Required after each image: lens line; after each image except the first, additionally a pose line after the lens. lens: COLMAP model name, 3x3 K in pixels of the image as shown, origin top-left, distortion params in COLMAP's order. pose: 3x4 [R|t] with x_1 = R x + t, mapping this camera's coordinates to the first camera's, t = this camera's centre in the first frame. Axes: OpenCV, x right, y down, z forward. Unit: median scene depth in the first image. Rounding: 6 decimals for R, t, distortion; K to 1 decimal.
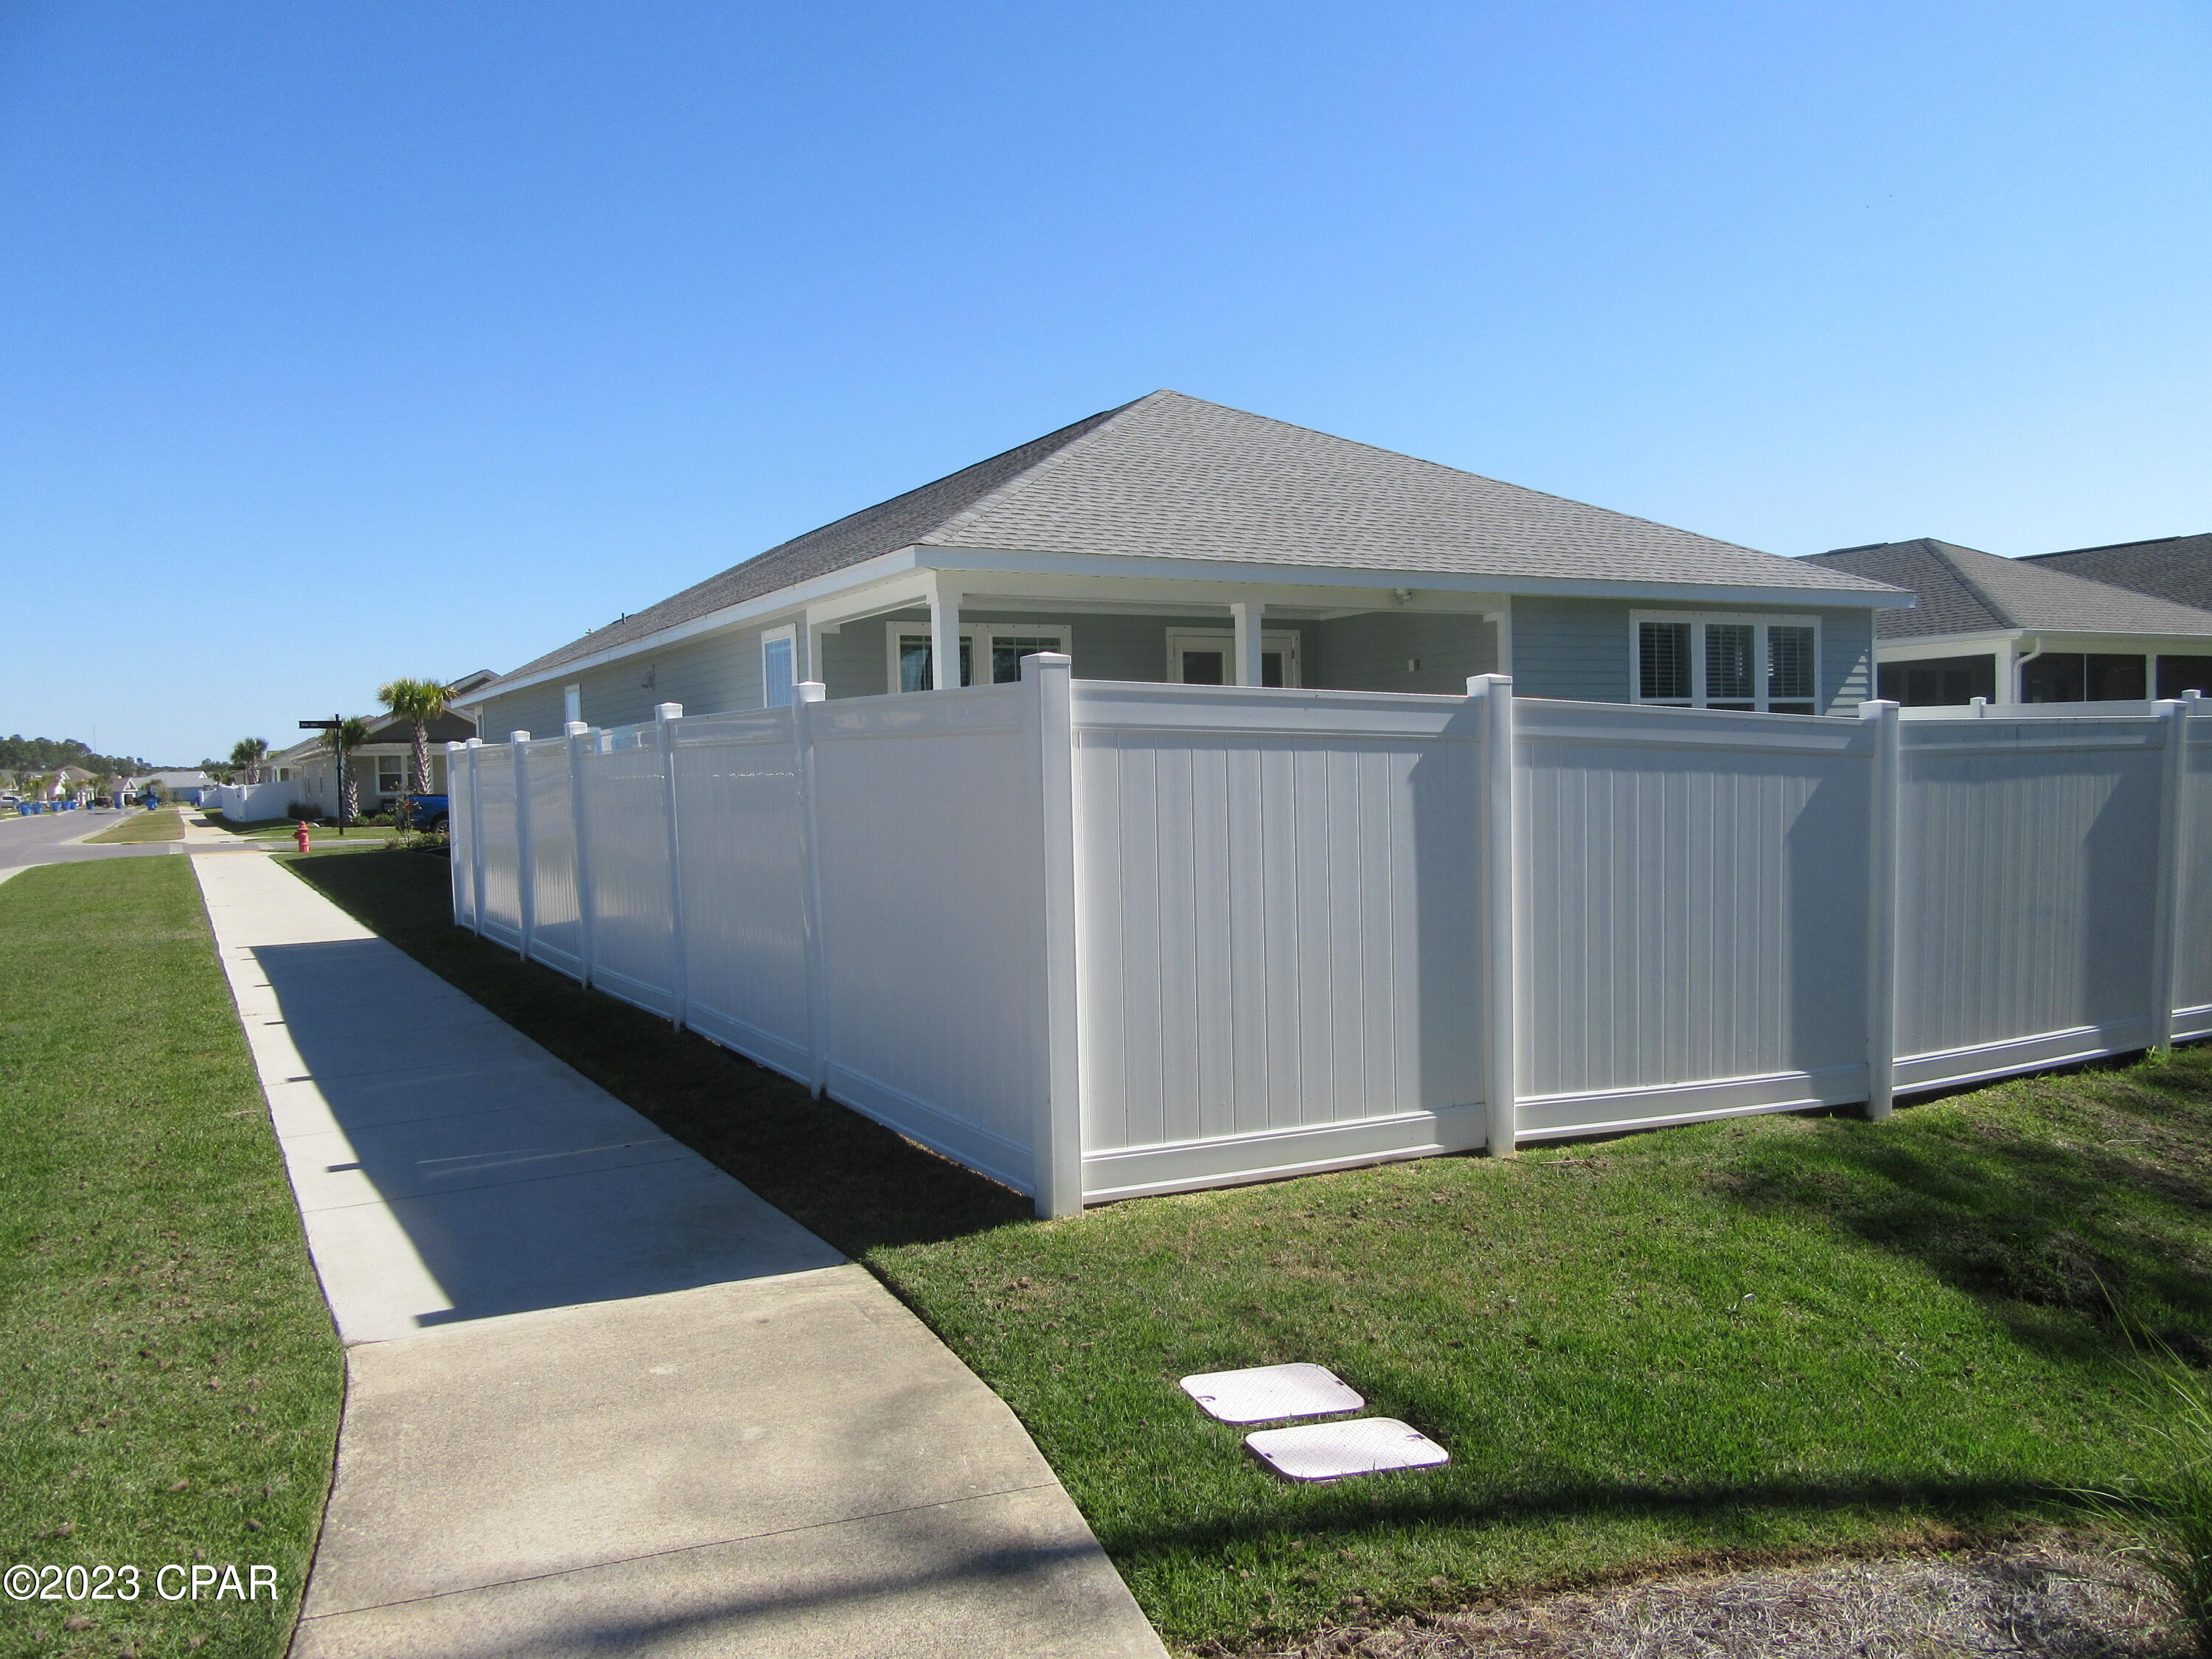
lens RADIAL K [[1655.8, 0, 1104.3], [0, 1655.8, 832.6], [0, 0, 1]] dist [-0.011701, 0.026699]
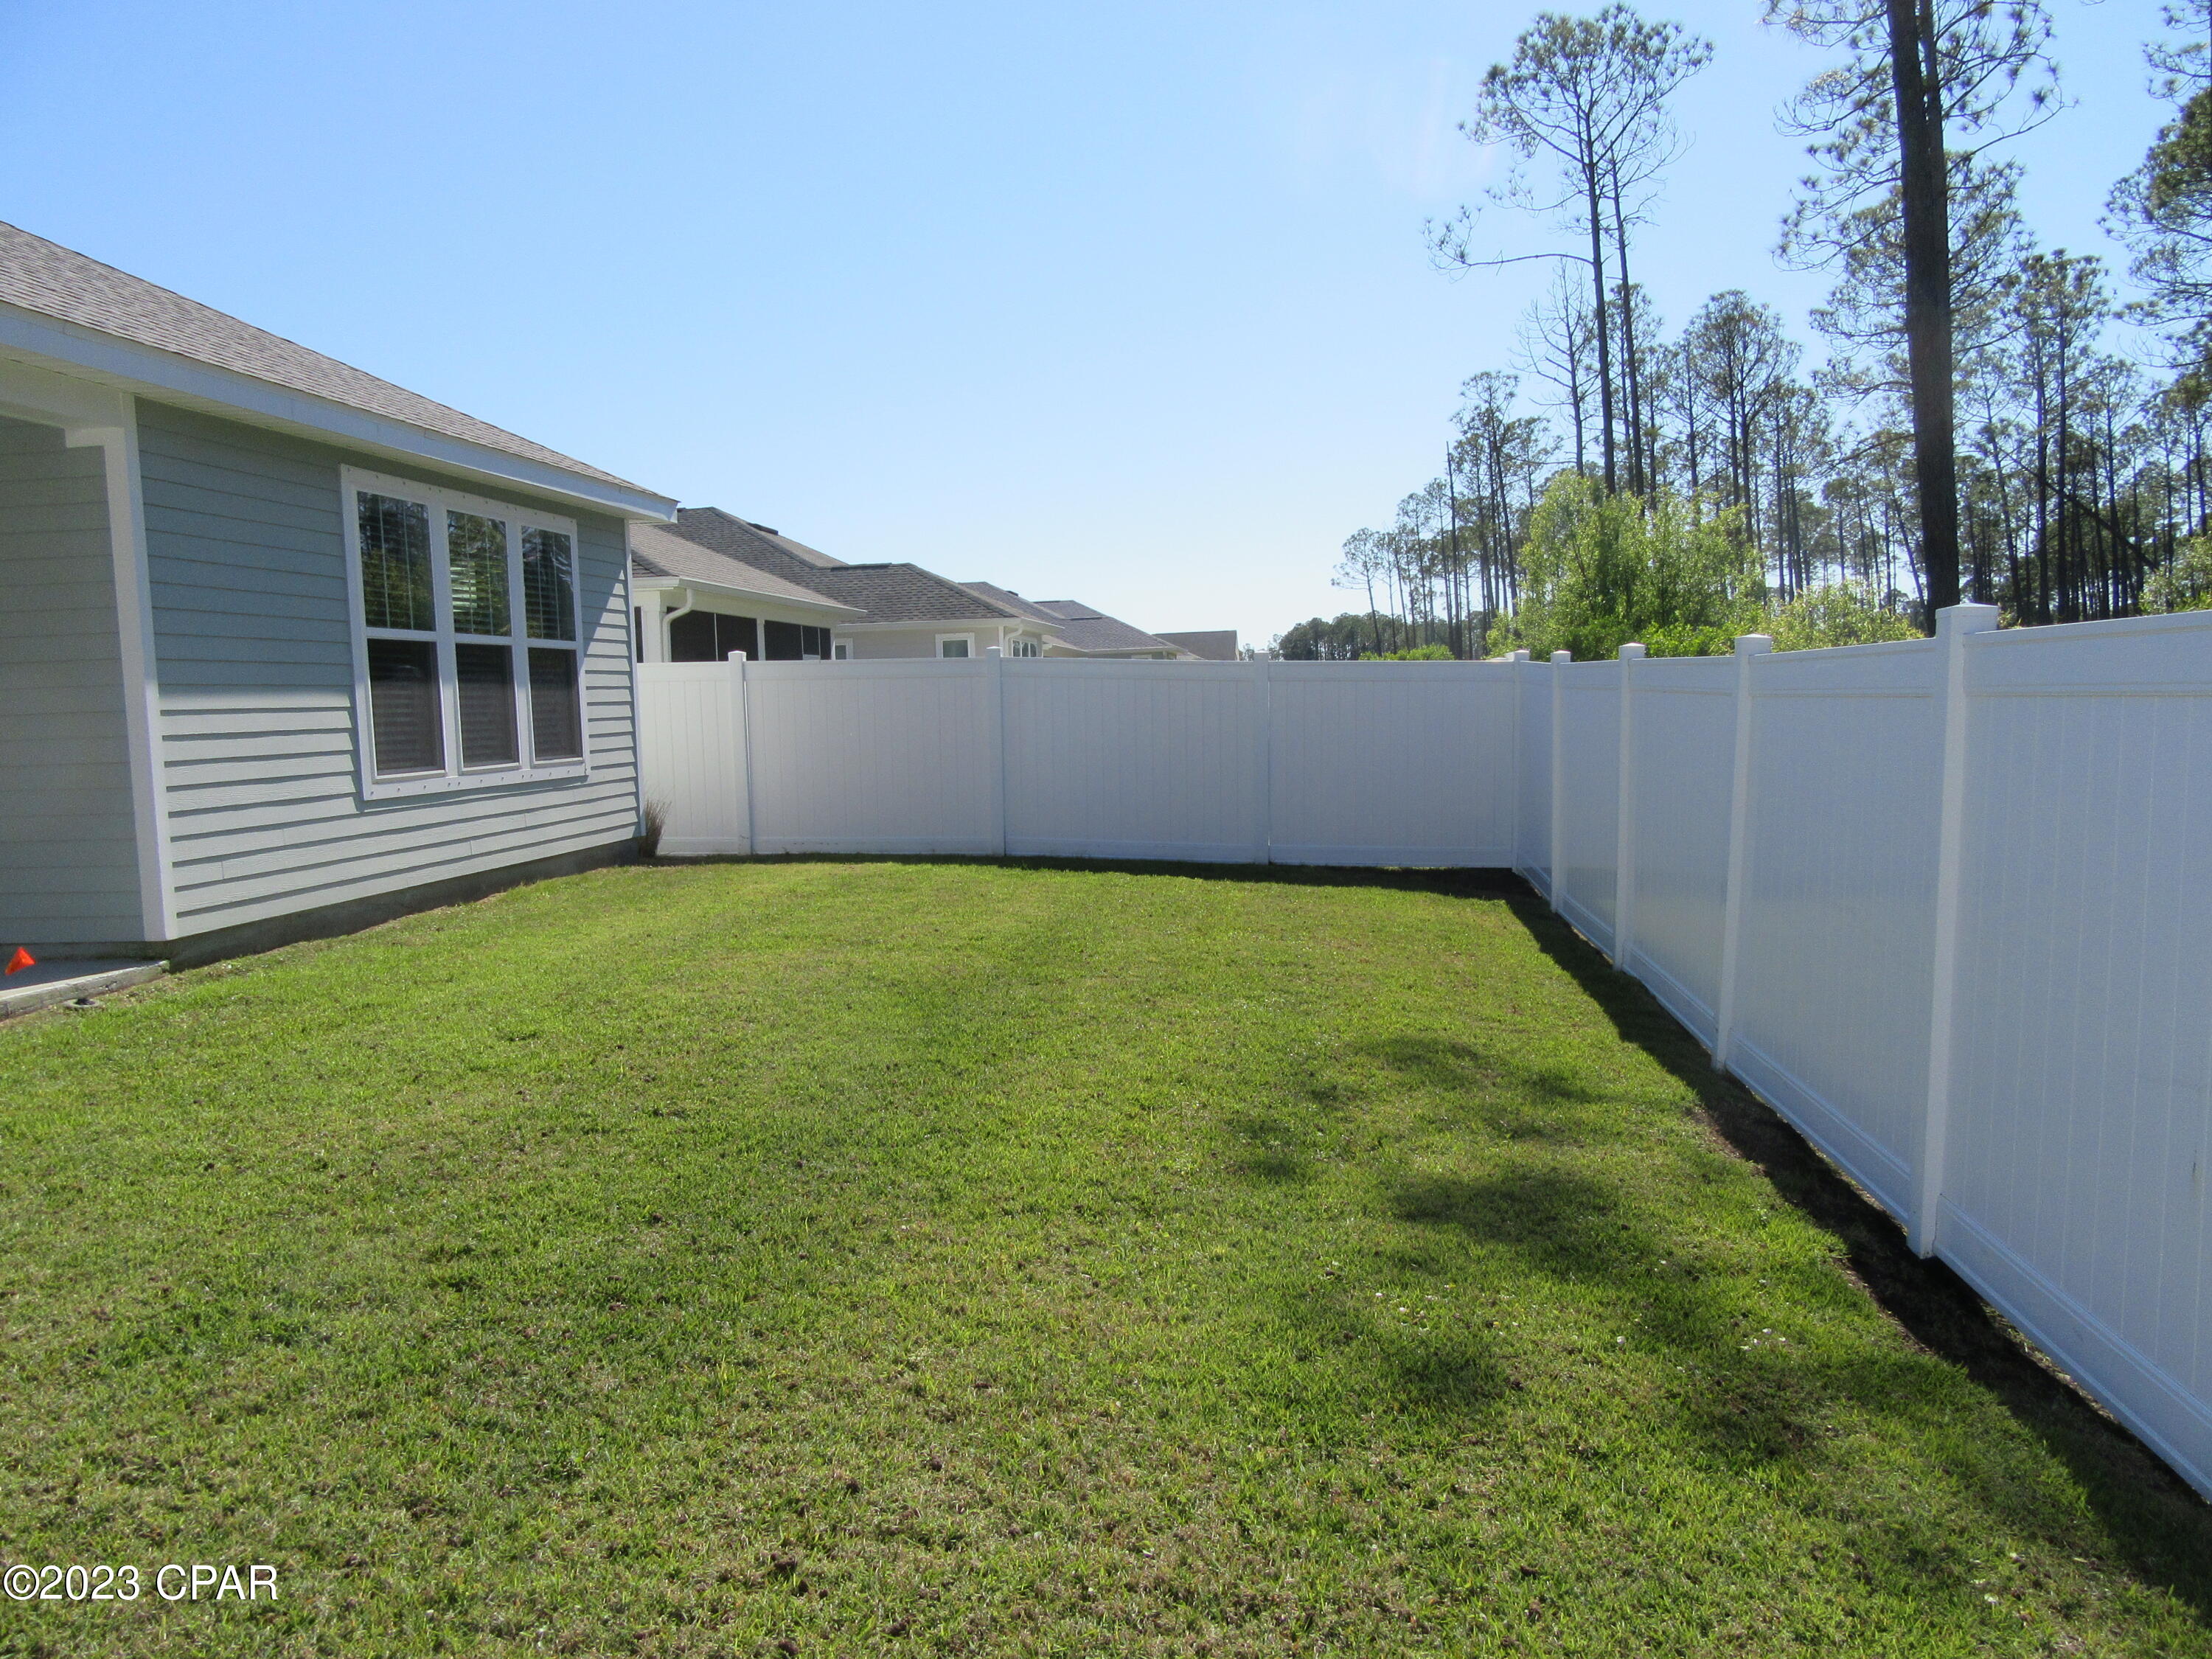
lens RADIAL K [[1655.8, 0, 1092.3], [0, 1655.8, 831.1], [0, 0, 1]] dist [-0.011701, 0.026699]
pose [[0.612097, -0.054985, 0.788869, 0.029036], [0.047418, 0.998337, 0.032793, -0.018936], [-0.789360, 0.017334, 0.613686, 0.463559]]
